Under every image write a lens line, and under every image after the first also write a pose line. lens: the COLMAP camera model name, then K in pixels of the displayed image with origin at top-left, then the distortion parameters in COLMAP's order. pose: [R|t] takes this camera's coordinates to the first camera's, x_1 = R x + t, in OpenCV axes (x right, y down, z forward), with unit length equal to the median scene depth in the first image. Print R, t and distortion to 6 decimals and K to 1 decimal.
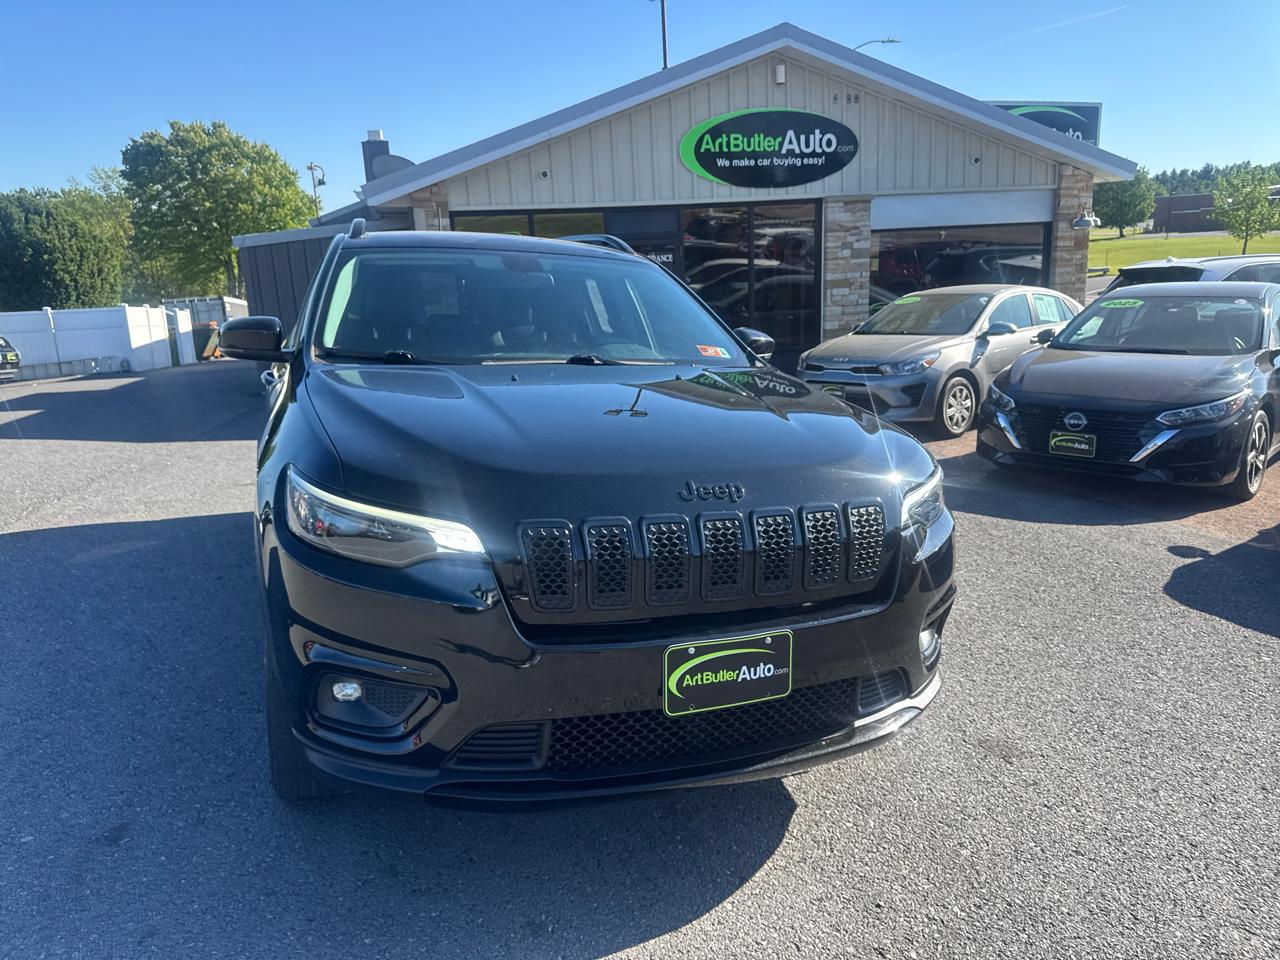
lens RADIAL K [[907.7, 0, 645.2], [0, 907.7, 475.2], [0, 0, 1]] dist [0.023697, -0.026742]
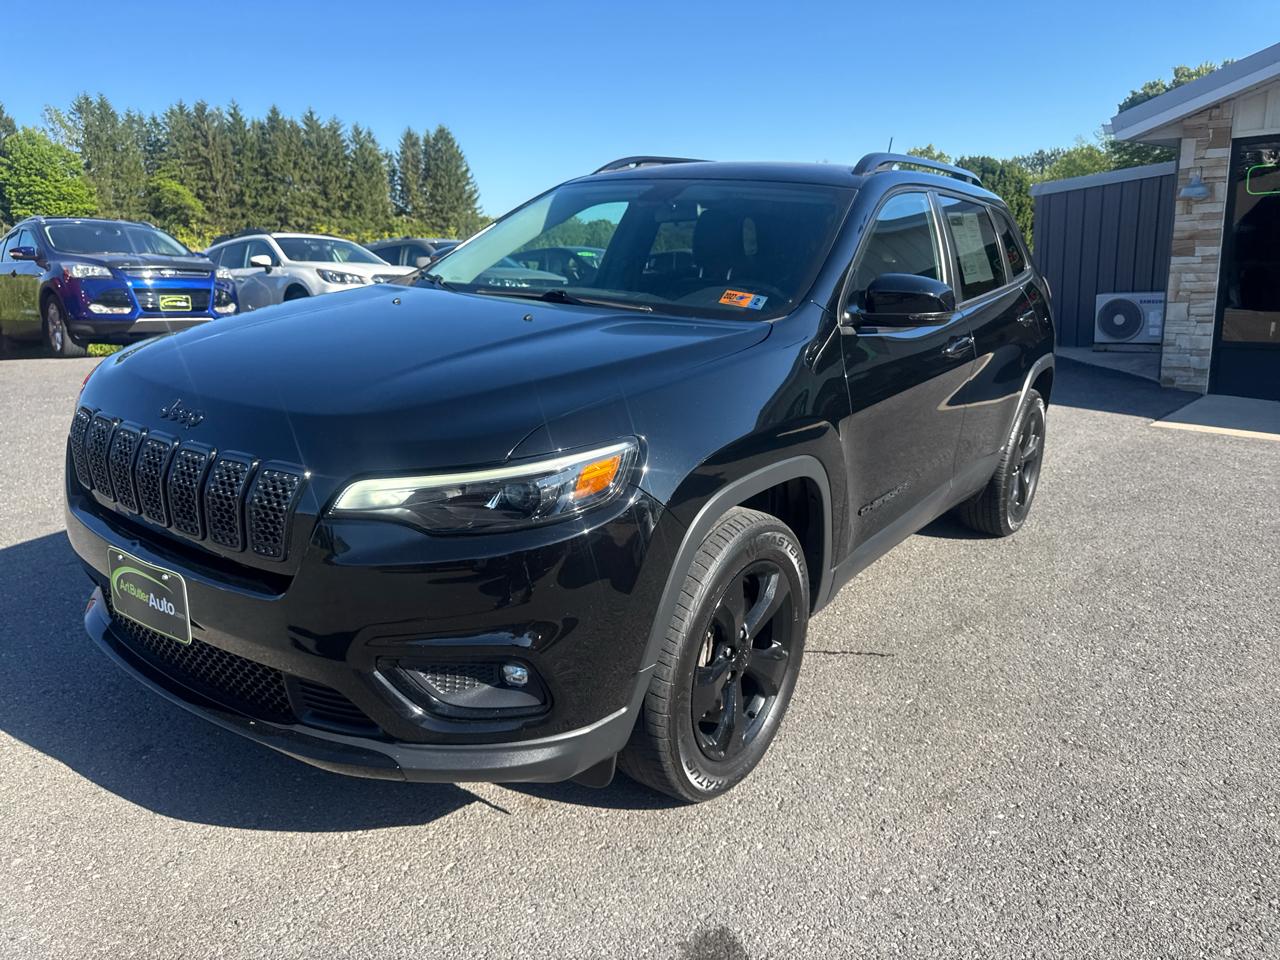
lens RADIAL K [[911.0, 0, 648.6], [0, 911.0, 479.0], [0, 0, 1]] dist [0.003256, -0.011704]
pose [[0.550722, 0.215638, -0.806354, 0.189633], [-0.174942, 0.974416, 0.141100, -0.023076], [0.816150, 0.063358, 0.574356, 0.140613]]
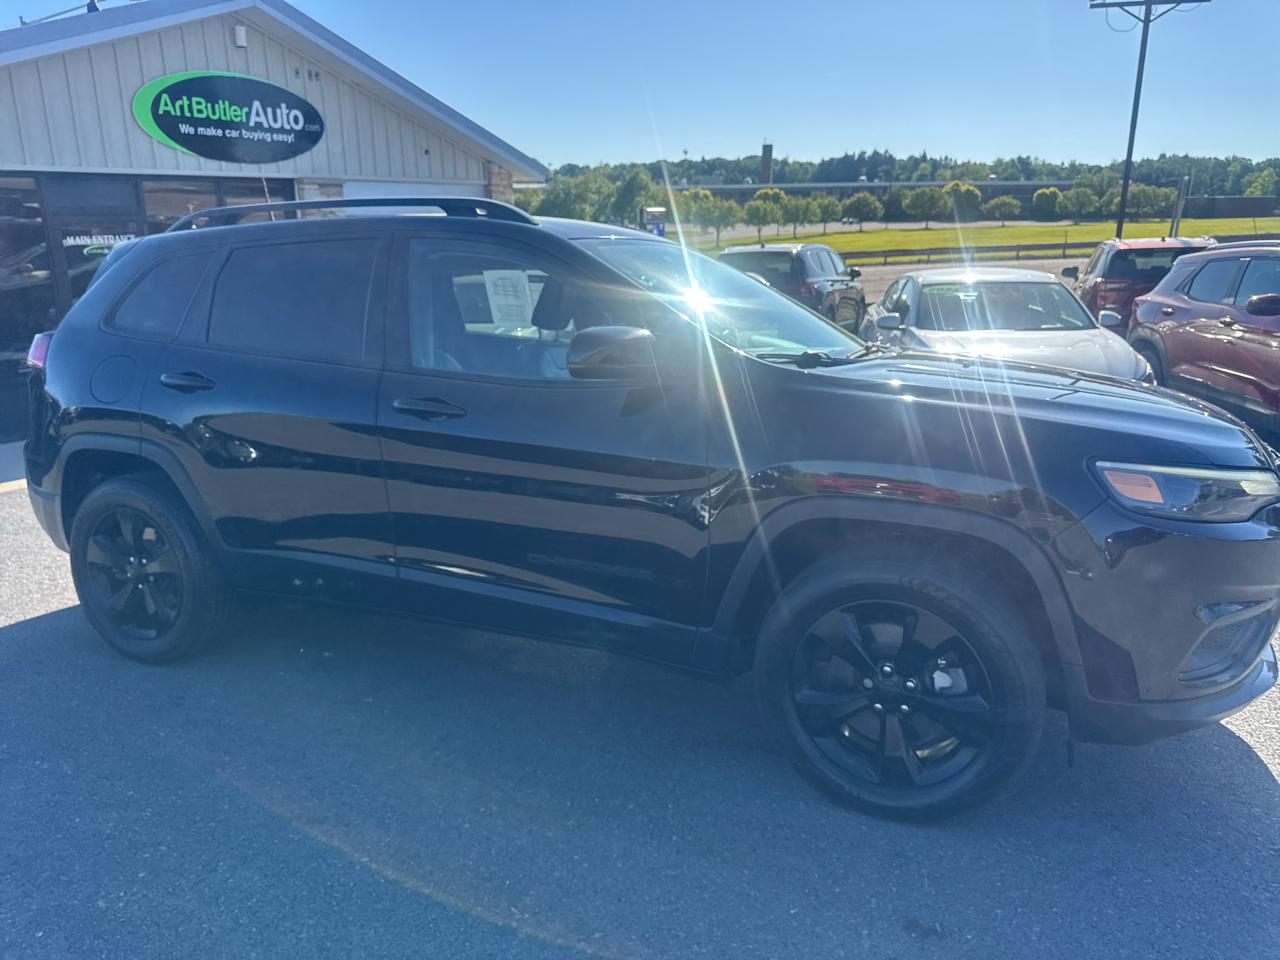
lens RADIAL K [[910.8, 0, 645.0], [0, 910.8, 478.7], [0, 0, 1]] dist [0.032137, -0.038495]
pose [[0.702741, -0.162615, 0.692612, -0.257409], [0.151995, 0.985367, 0.077131, -0.022215], [-0.695020, 0.051071, 0.717174, 0.101954]]
